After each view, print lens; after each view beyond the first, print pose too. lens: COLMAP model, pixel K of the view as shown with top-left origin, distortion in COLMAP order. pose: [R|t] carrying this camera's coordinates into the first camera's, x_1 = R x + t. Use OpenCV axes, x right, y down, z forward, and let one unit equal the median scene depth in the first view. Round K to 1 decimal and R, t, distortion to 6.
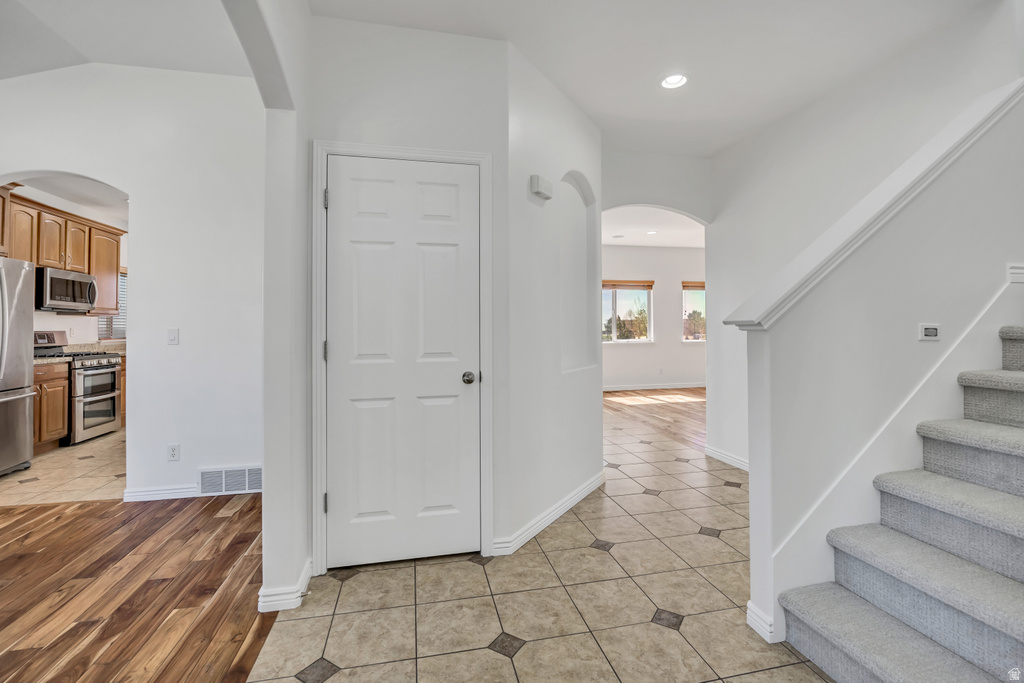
lens RADIAL K [[462.7, 0, 522.8], [0, 462.7, 316.8], [0, 0, 1]] dist [-0.013344, 0.000080]
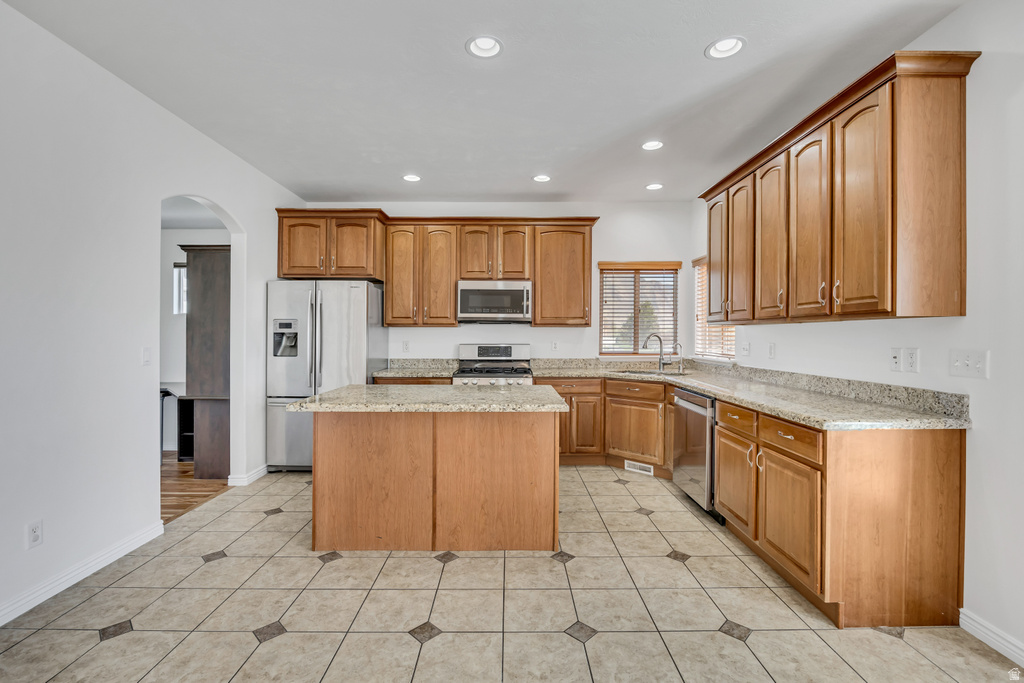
lens RADIAL K [[462.7, 0, 509.4], [0, 462.7, 333.7], [0, 0, 1]] dist [-0.013344, 0.000080]
pose [[-0.223255, 0.000127, -0.974760, -0.087157], [0.023412, 0.999712, -0.005232, 0.015602], [0.974479, -0.023989, -0.223194, 1.328339]]
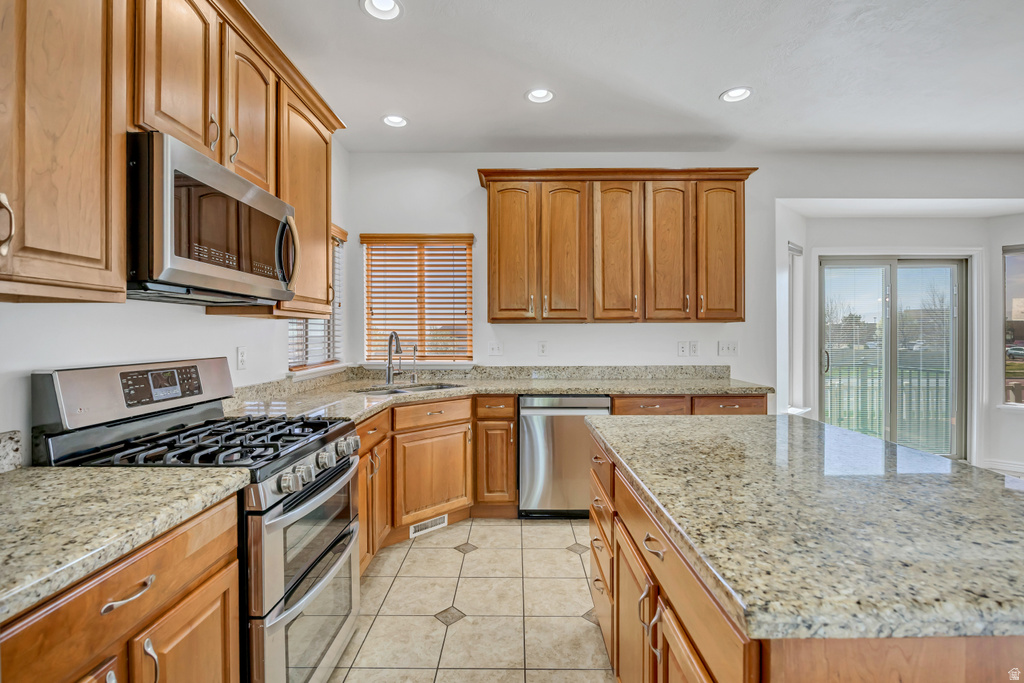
lens RADIAL K [[462.7, 0, 511.0], [0, 462.7, 335.6], [0, 0, 1]] dist [-0.013344, 0.000080]
pose [[0.971679, 0.002015, -0.236295, -0.779800], [0.004510, 0.999623, 0.027072, 0.005235], [0.236260, -0.027372, 0.971304, 0.782490]]
